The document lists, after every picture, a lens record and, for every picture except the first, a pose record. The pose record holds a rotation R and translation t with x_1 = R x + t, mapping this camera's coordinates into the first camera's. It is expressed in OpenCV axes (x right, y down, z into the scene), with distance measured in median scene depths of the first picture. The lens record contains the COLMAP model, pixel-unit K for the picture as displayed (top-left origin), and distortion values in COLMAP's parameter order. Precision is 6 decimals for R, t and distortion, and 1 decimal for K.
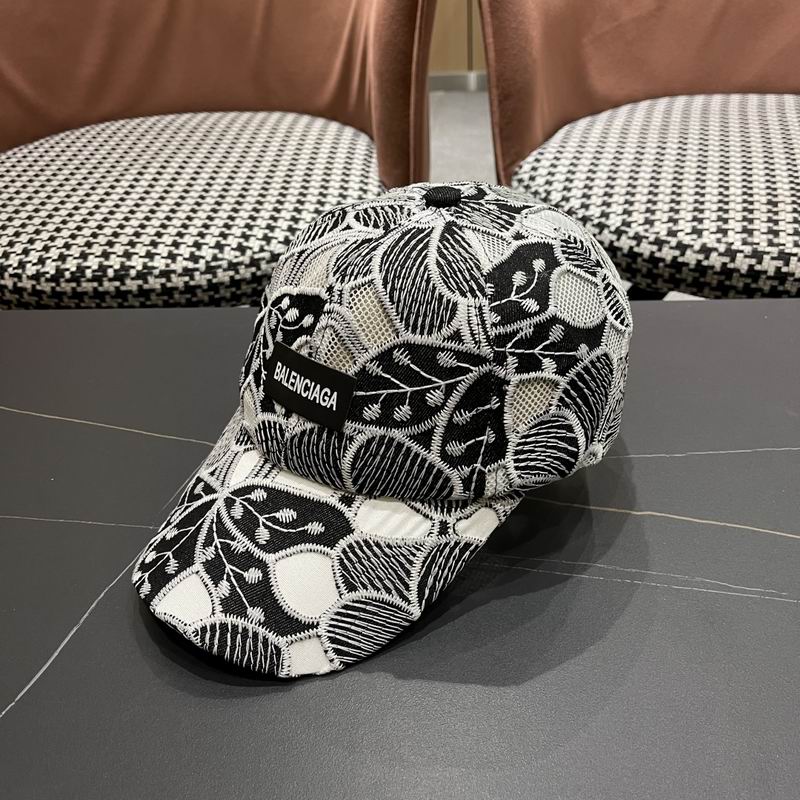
lens RADIAL K [[814.0, 0, 396.8], [0, 814.0, 424.9], [0, 0, 1]] dist [0.004198, 0.000000]
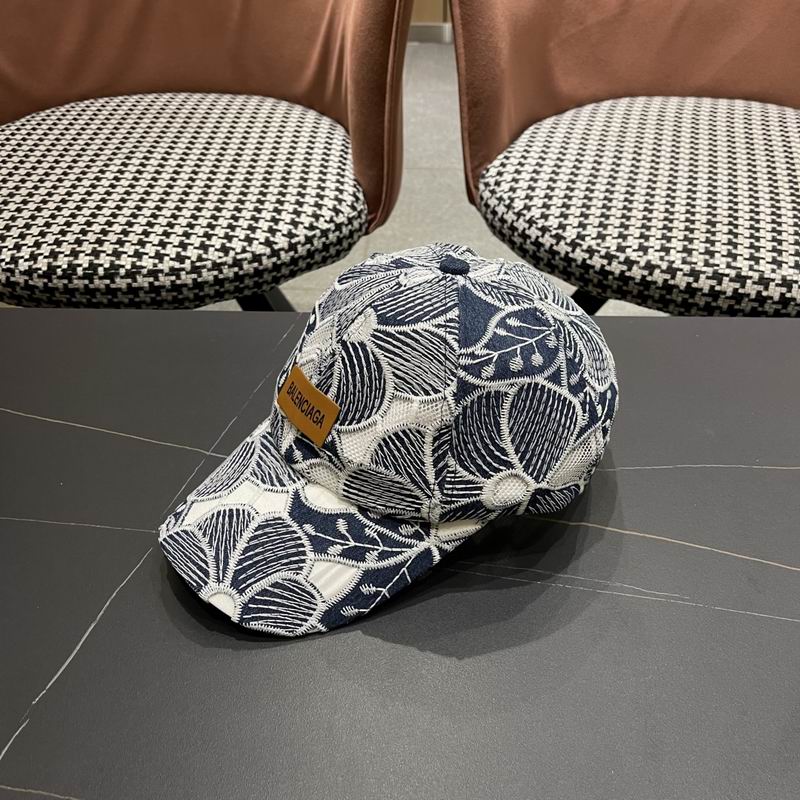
lens RADIAL K [[814.0, 0, 408.9], [0, 814.0, 420.4], [0, 0, 1]] dist [0.004198, 0.000000]
pose [[0.998461, 0.013484, 0.053786, -0.004178], [-0.017183, 0.997475, 0.068909, -0.070379], [-0.052721, -0.069727, 0.996172, -0.091702]]
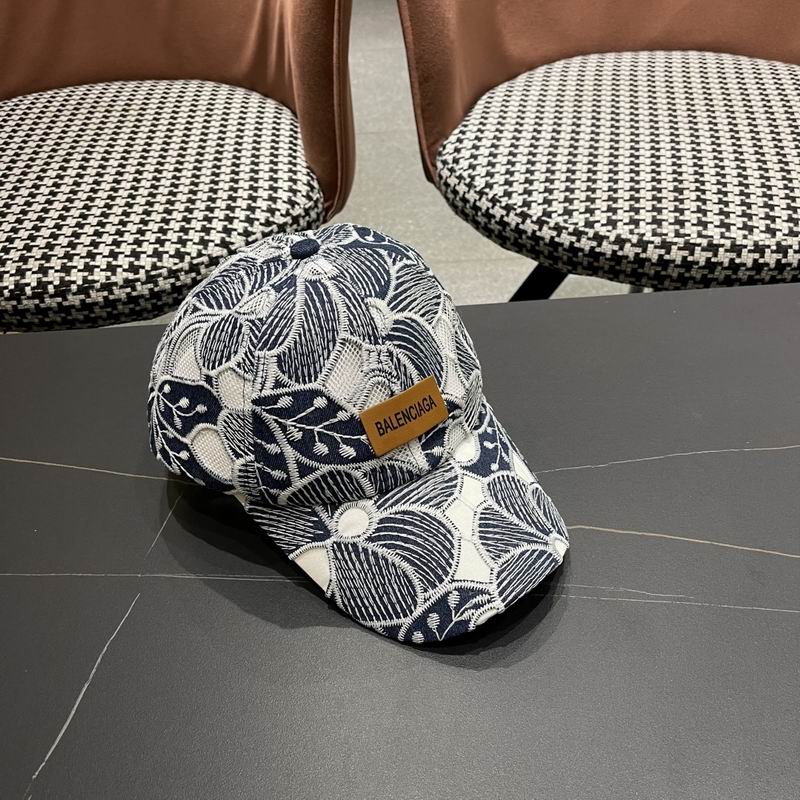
lens RADIAL K [[814.0, 0, 407.0], [0, 814.0, 418.7], [0, 0, 1]] dist [0.004198, 0.000000]
pose [[0.992962, -0.073743, 0.092674, -0.017395], [0.062271, 0.990685, 0.121105, -0.118724], [-0.100742, -0.114482, 0.988304, -0.061044]]
